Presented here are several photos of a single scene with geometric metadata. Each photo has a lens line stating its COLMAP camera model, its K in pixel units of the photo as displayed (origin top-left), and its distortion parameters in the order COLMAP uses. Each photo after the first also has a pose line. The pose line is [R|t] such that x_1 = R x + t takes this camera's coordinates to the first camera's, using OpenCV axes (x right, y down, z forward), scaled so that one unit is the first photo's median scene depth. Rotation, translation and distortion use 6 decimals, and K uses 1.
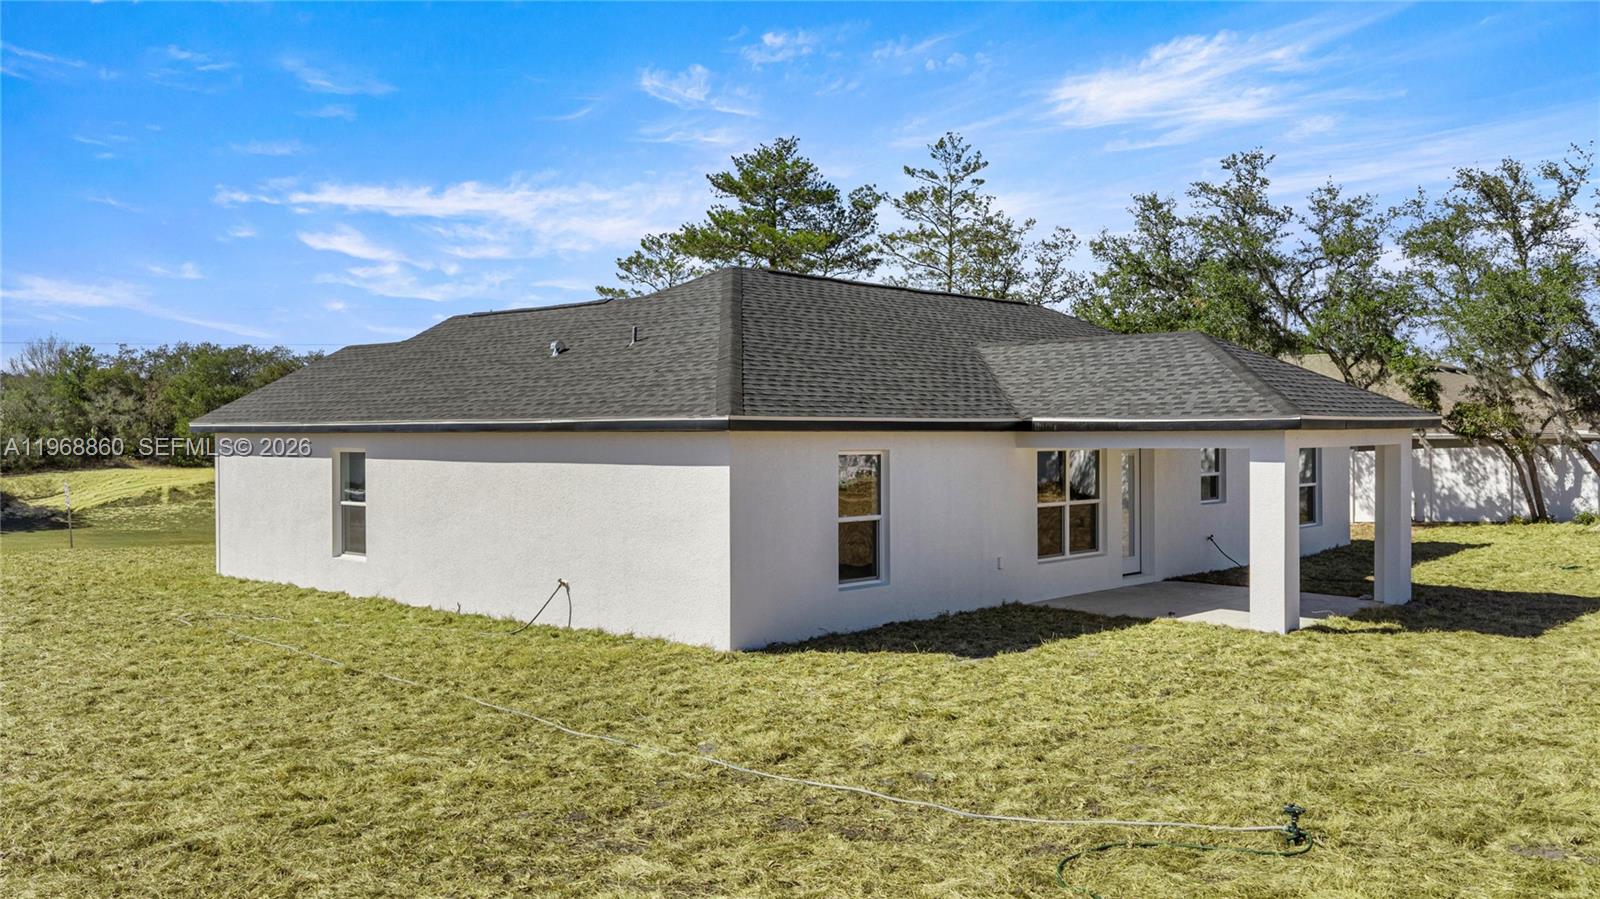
lens RADIAL K [[1327.3, 0, 800.0], [0, 1327.3, 449.5], [0, 0, 1]] dist [-0.000510, 0.000701]
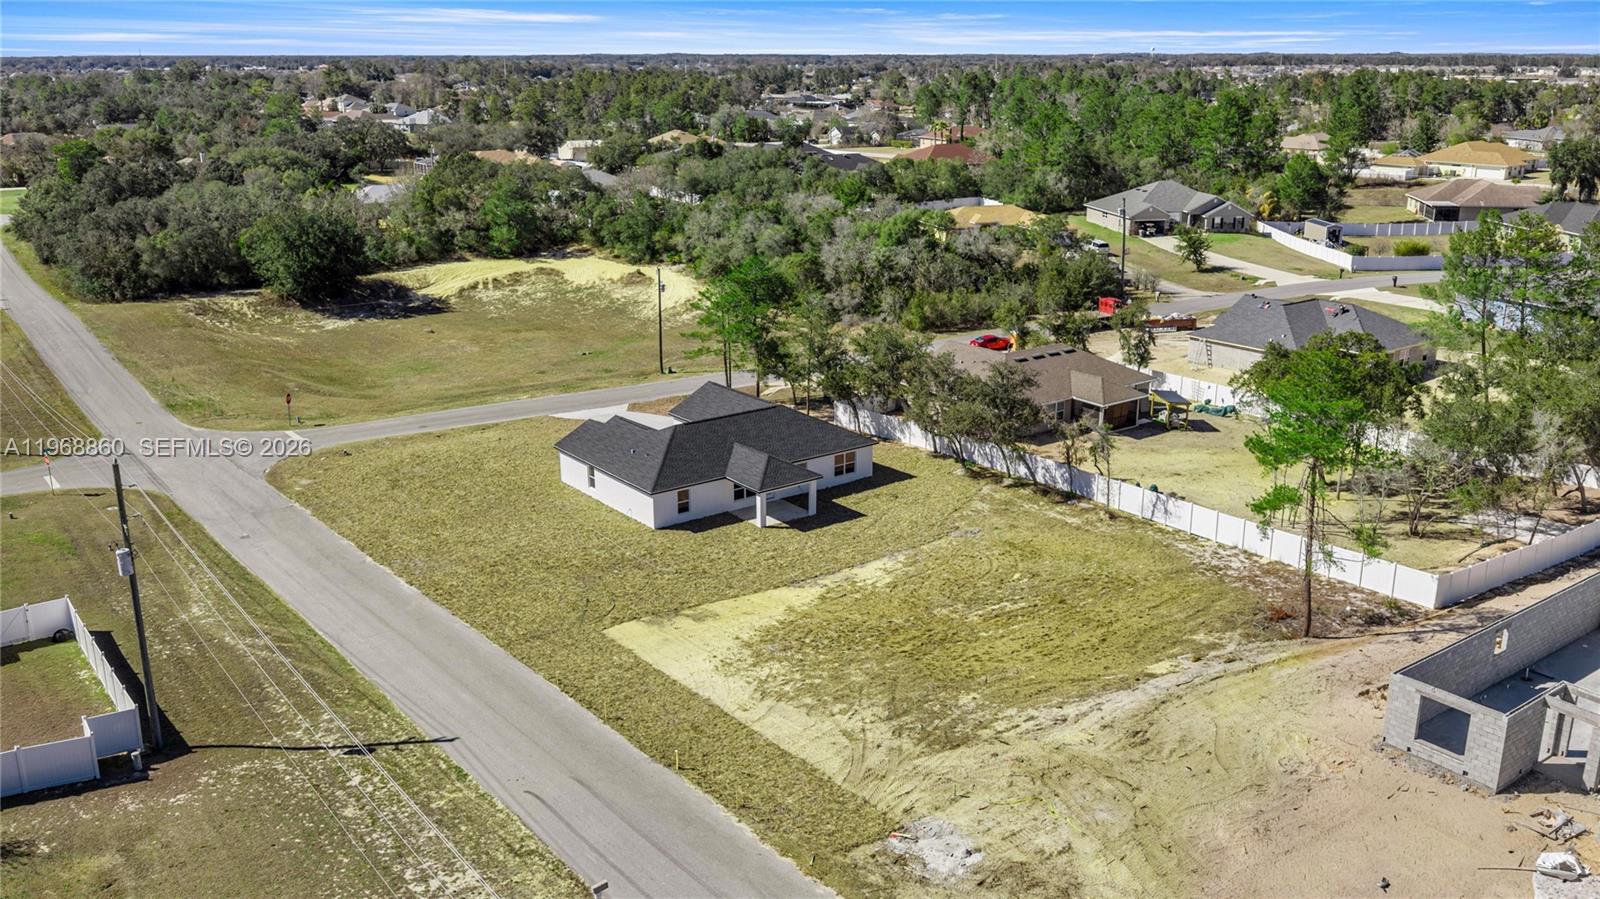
lens RADIAL K [[1327.3, 0, 800.0], [0, 1327.3, 449.5], [0, 0, 1]] dist [-0.000510, 0.000701]
pose [[0.982985, 0.053271, -0.175791, 0.363045], [-0.002169, 0.960322, 0.278884, -0.415005], [0.183673, -0.273757, 0.944098, -0.983366]]
